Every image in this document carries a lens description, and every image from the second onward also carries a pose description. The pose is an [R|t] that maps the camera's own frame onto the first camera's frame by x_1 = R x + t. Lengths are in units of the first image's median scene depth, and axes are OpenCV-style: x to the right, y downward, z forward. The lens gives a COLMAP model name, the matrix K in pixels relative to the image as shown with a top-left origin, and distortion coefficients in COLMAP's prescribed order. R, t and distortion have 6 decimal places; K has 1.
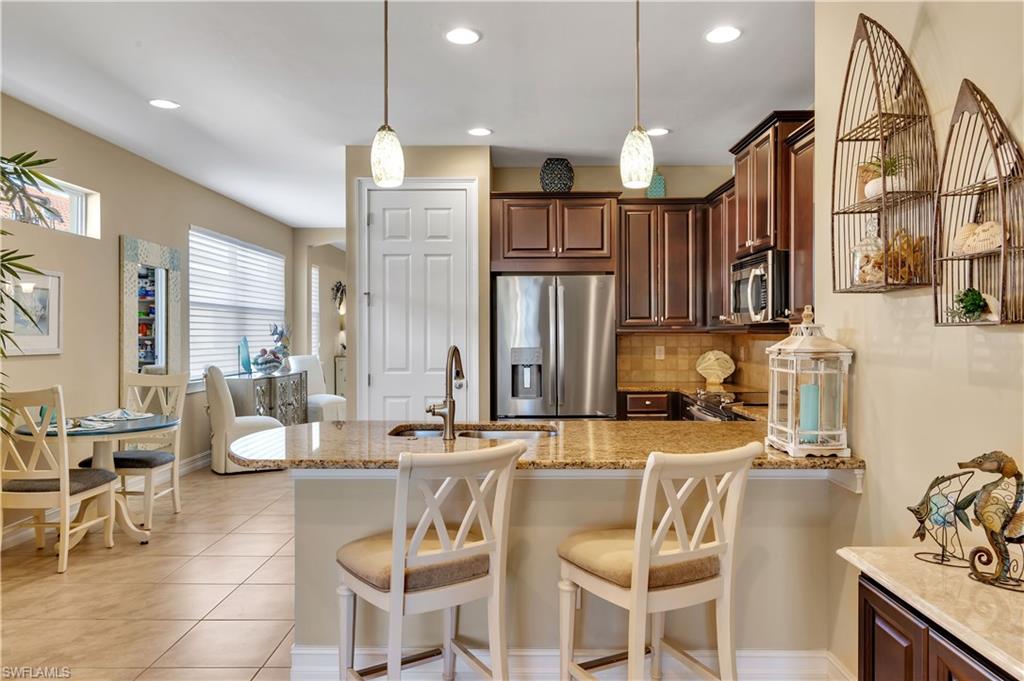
lens RADIAL K [[688.0, 0, 510.9], [0, 688.0, 339.4], [0, 0, 1]] dist [0.009623, 0.000938]
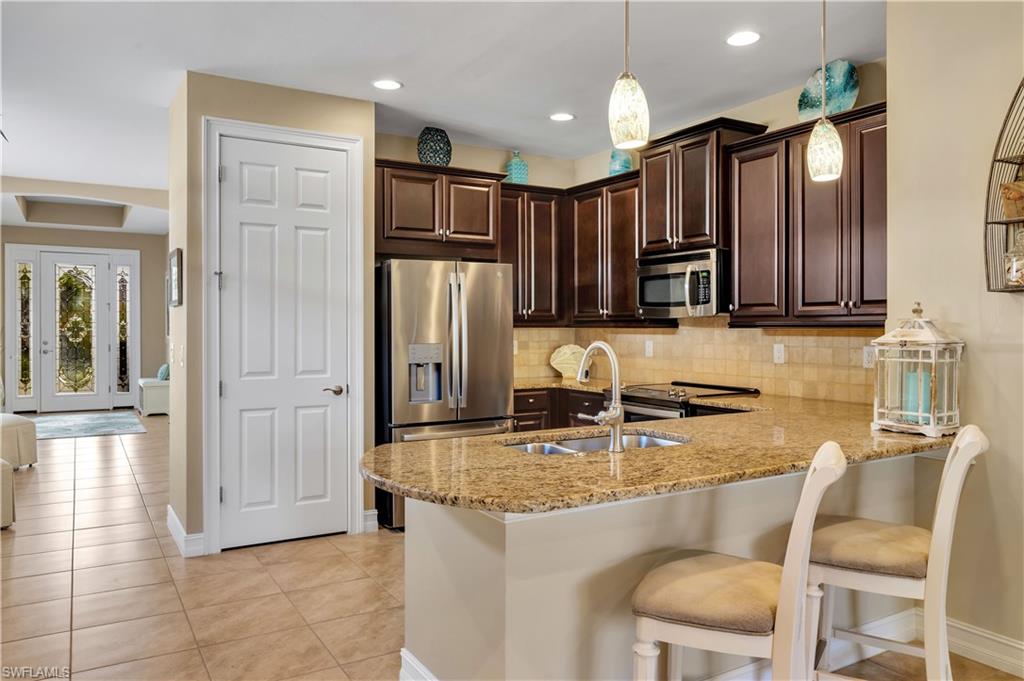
lens RADIAL K [[729.2, 0, 519.8], [0, 729.2, 331.8], [0, 0, 1]] dist [-0.017684, 0.007713]
pose [[0.851173, -0.002226, 0.524881, -0.338786], [0.003514, 0.999993, -0.001457, -0.000629], [-0.524874, 0.003085, 0.851174, 0.153880]]
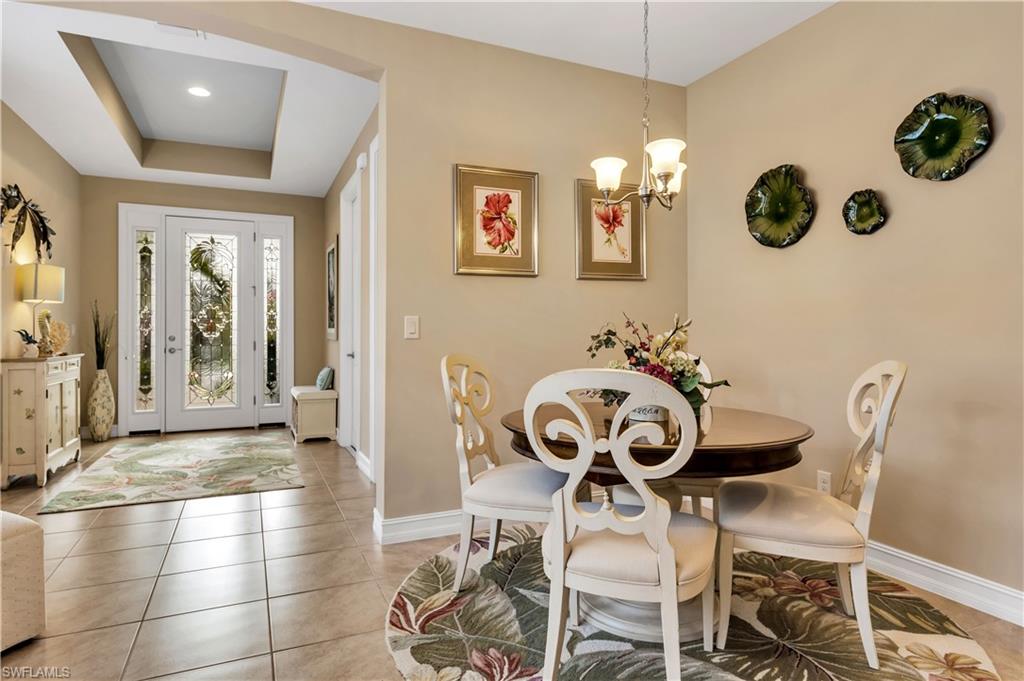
lens RADIAL K [[605.0, 0, 518.0], [0, 605.0, 324.8], [0, 0, 1]] dist [0.002818, -0.000709]
pose [[0.908433, 0.002838, 0.418021, -0.273370], [0.007078, 0.999729, -0.022168, 0.028989], [-0.417971, 0.023097, 0.908167, 1.190396]]
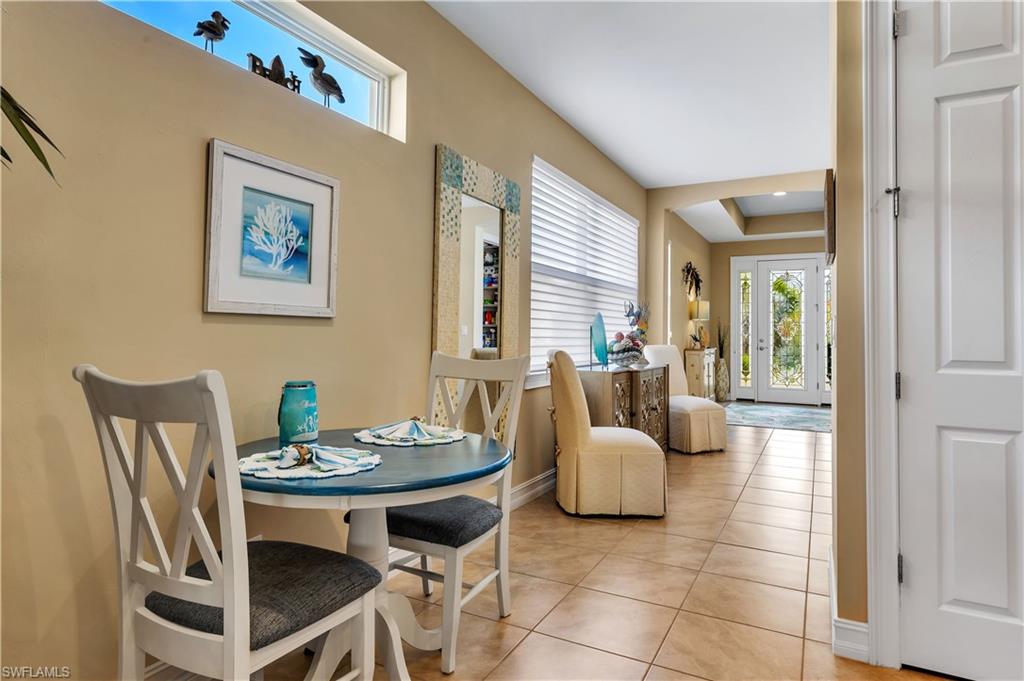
lens RADIAL K [[592.9, 0, 503.2], [0, 592.9, 318.5], [0, 0, 1]] dist [0.007346, -0.000306]
pose [[0.885540, -0.002081, -0.464558, -0.249023], [-0.015649, 0.999289, -0.034306, 0.032433], [0.464299, 0.037649, 0.884878, 0.537029]]
